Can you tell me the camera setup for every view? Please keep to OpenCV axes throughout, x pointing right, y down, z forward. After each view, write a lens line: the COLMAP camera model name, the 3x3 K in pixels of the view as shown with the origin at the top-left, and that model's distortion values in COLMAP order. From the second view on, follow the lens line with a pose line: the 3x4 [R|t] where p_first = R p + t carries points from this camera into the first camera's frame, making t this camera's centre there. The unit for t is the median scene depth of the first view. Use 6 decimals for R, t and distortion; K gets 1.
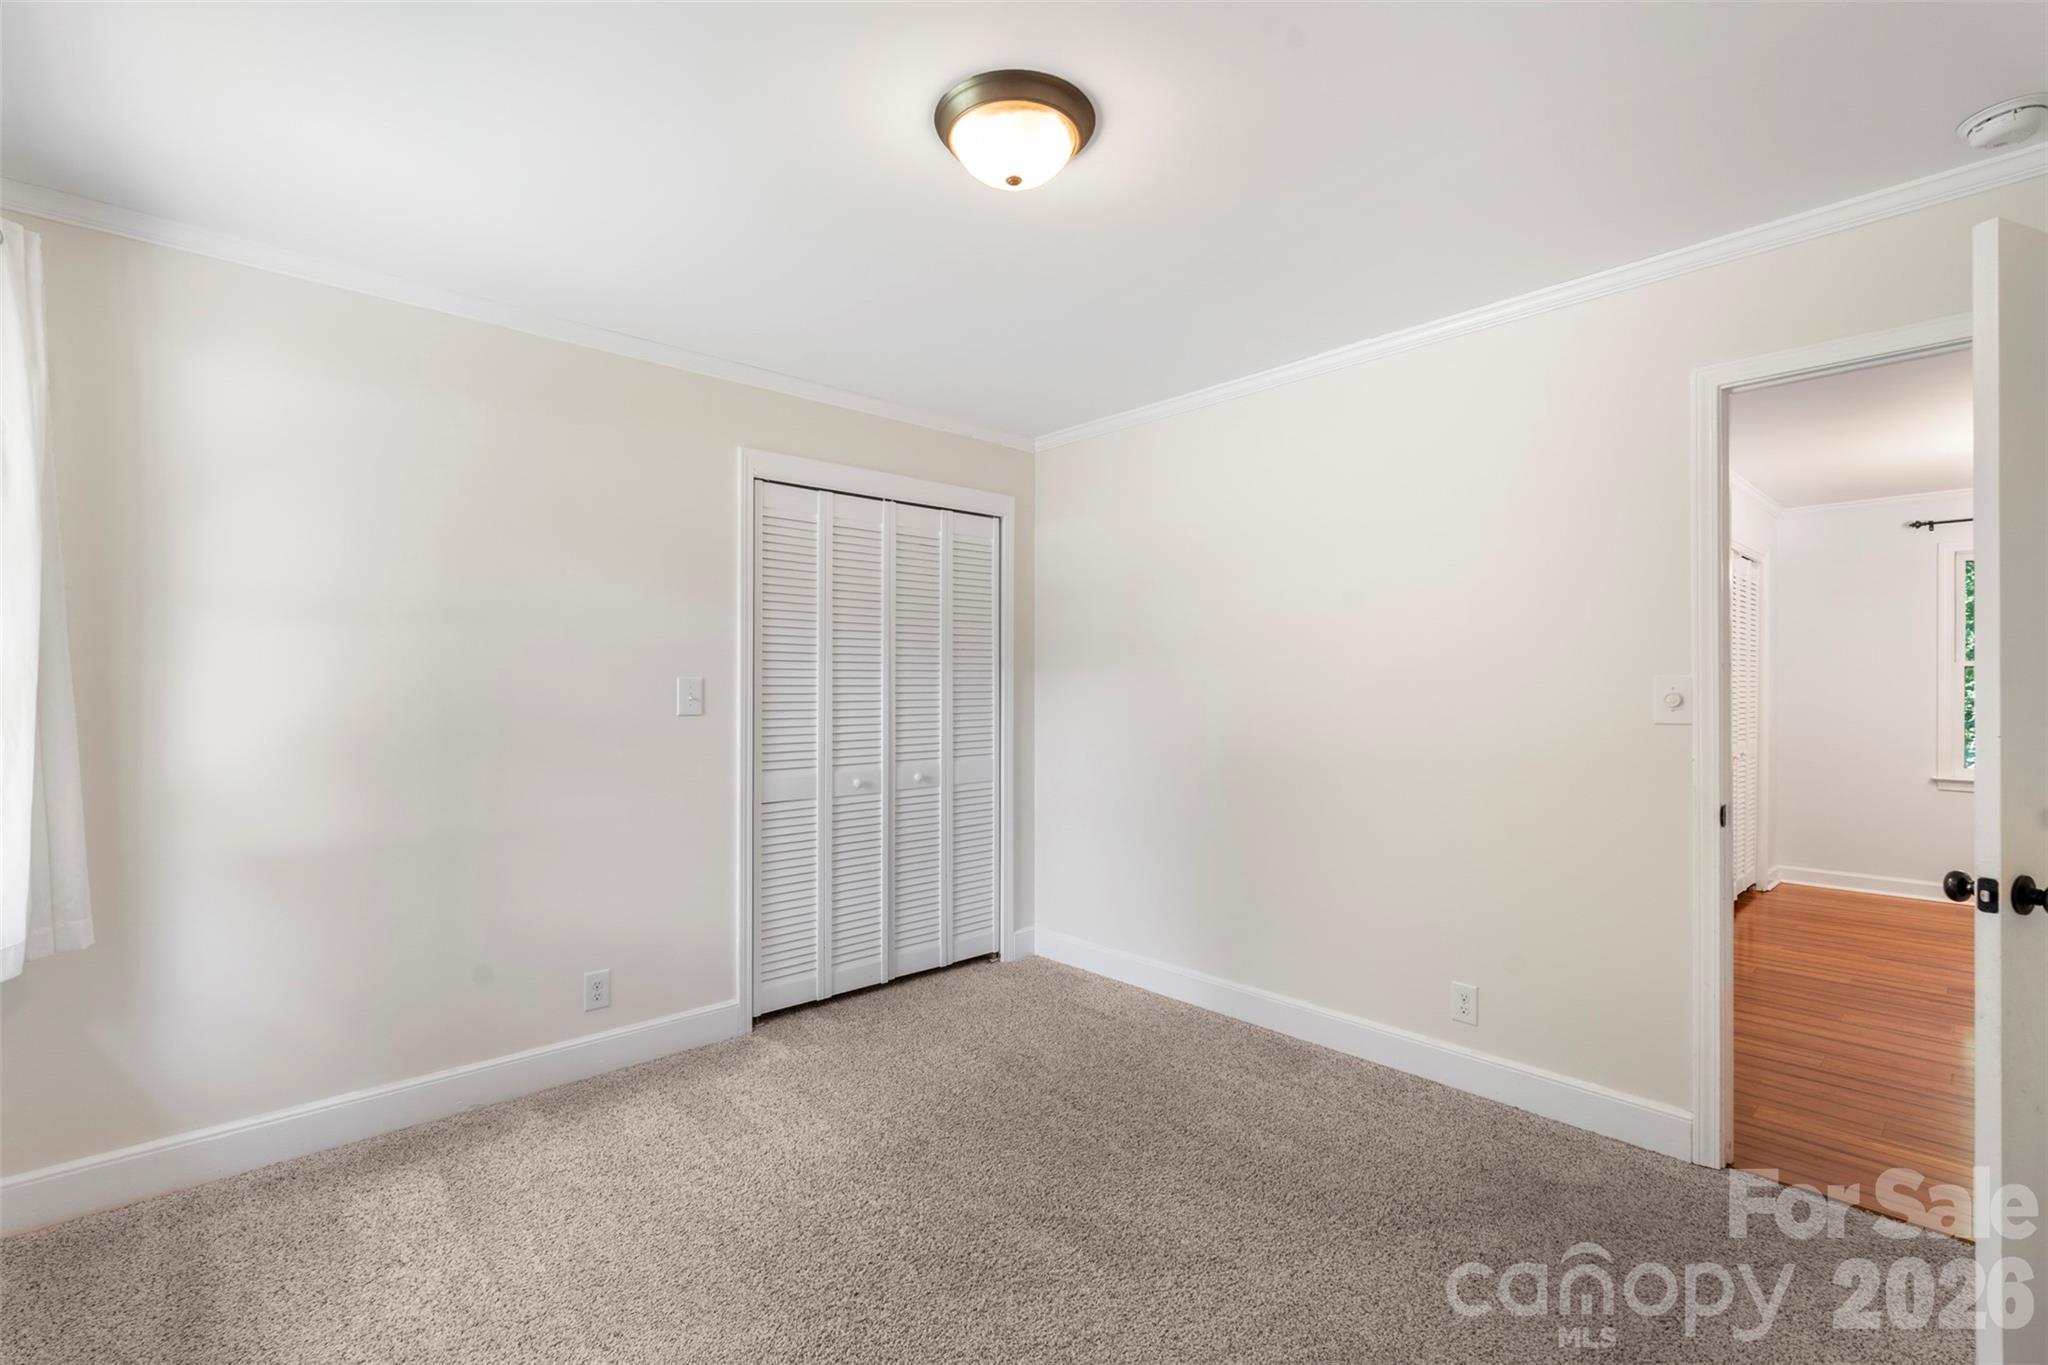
lens RADIAL K [[910.4, 0, 1024.5], [0, 910.4, 686.3], [0, 0, 1]] dist [-0.000911, -0.000107]
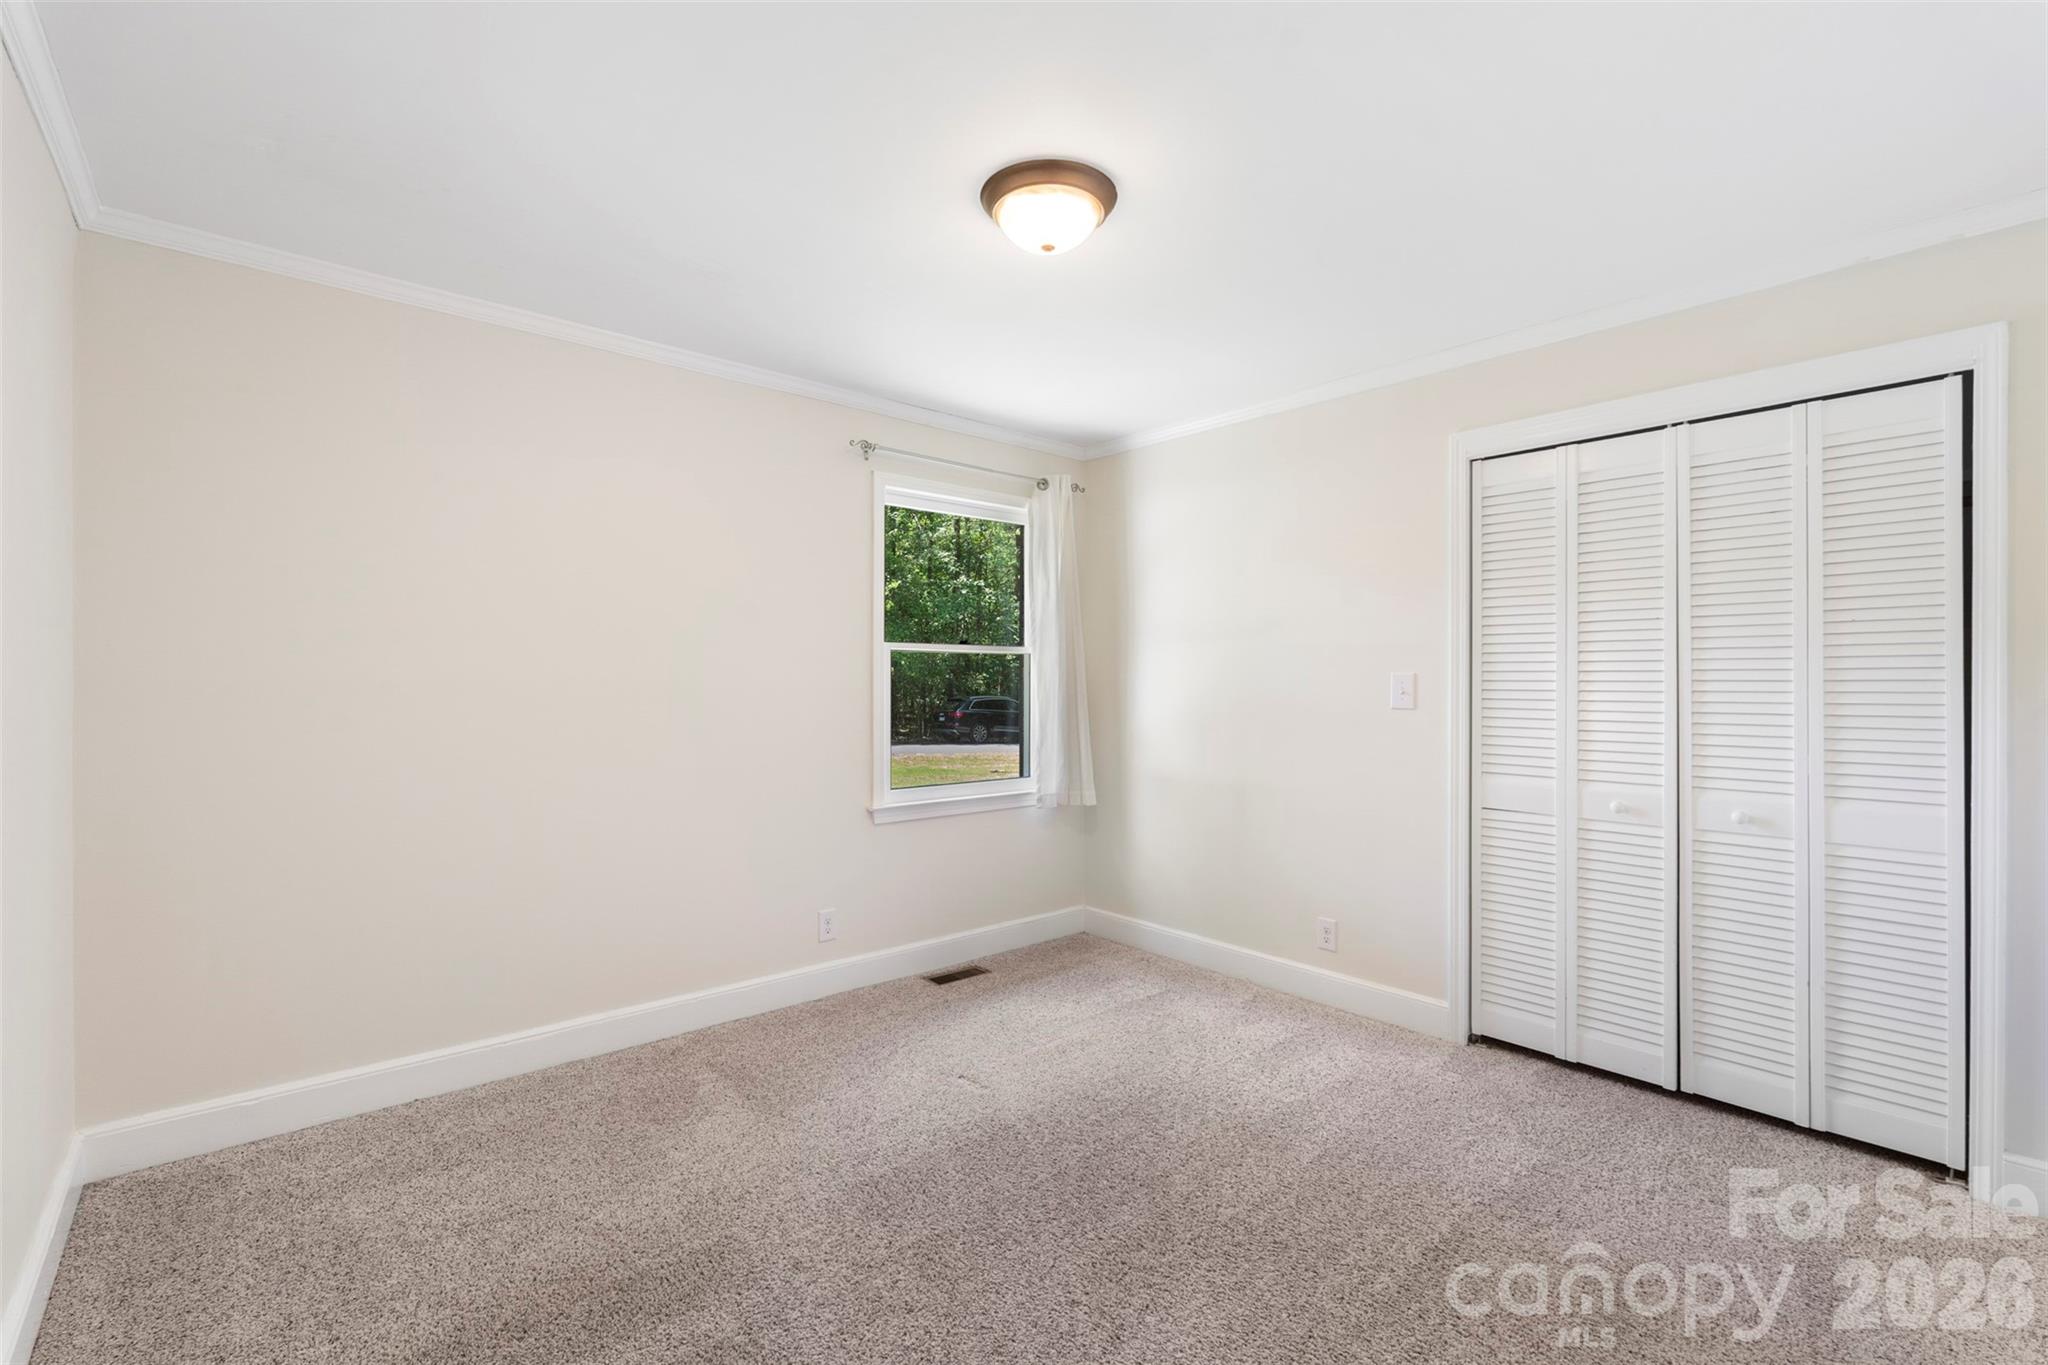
lens RADIAL K [[890.0, 0, 1024.0], [0, 890.0, 682.5], [0, 0, 1]] dist [0.000181, -0.000250]
pose [[-0.021125, 0.000848, -0.999776, 0.632184], [-0.005485, 0.999984, 0.000964, 0.002647], [0.999762, 0.005504, -0.021120, 0.553468]]
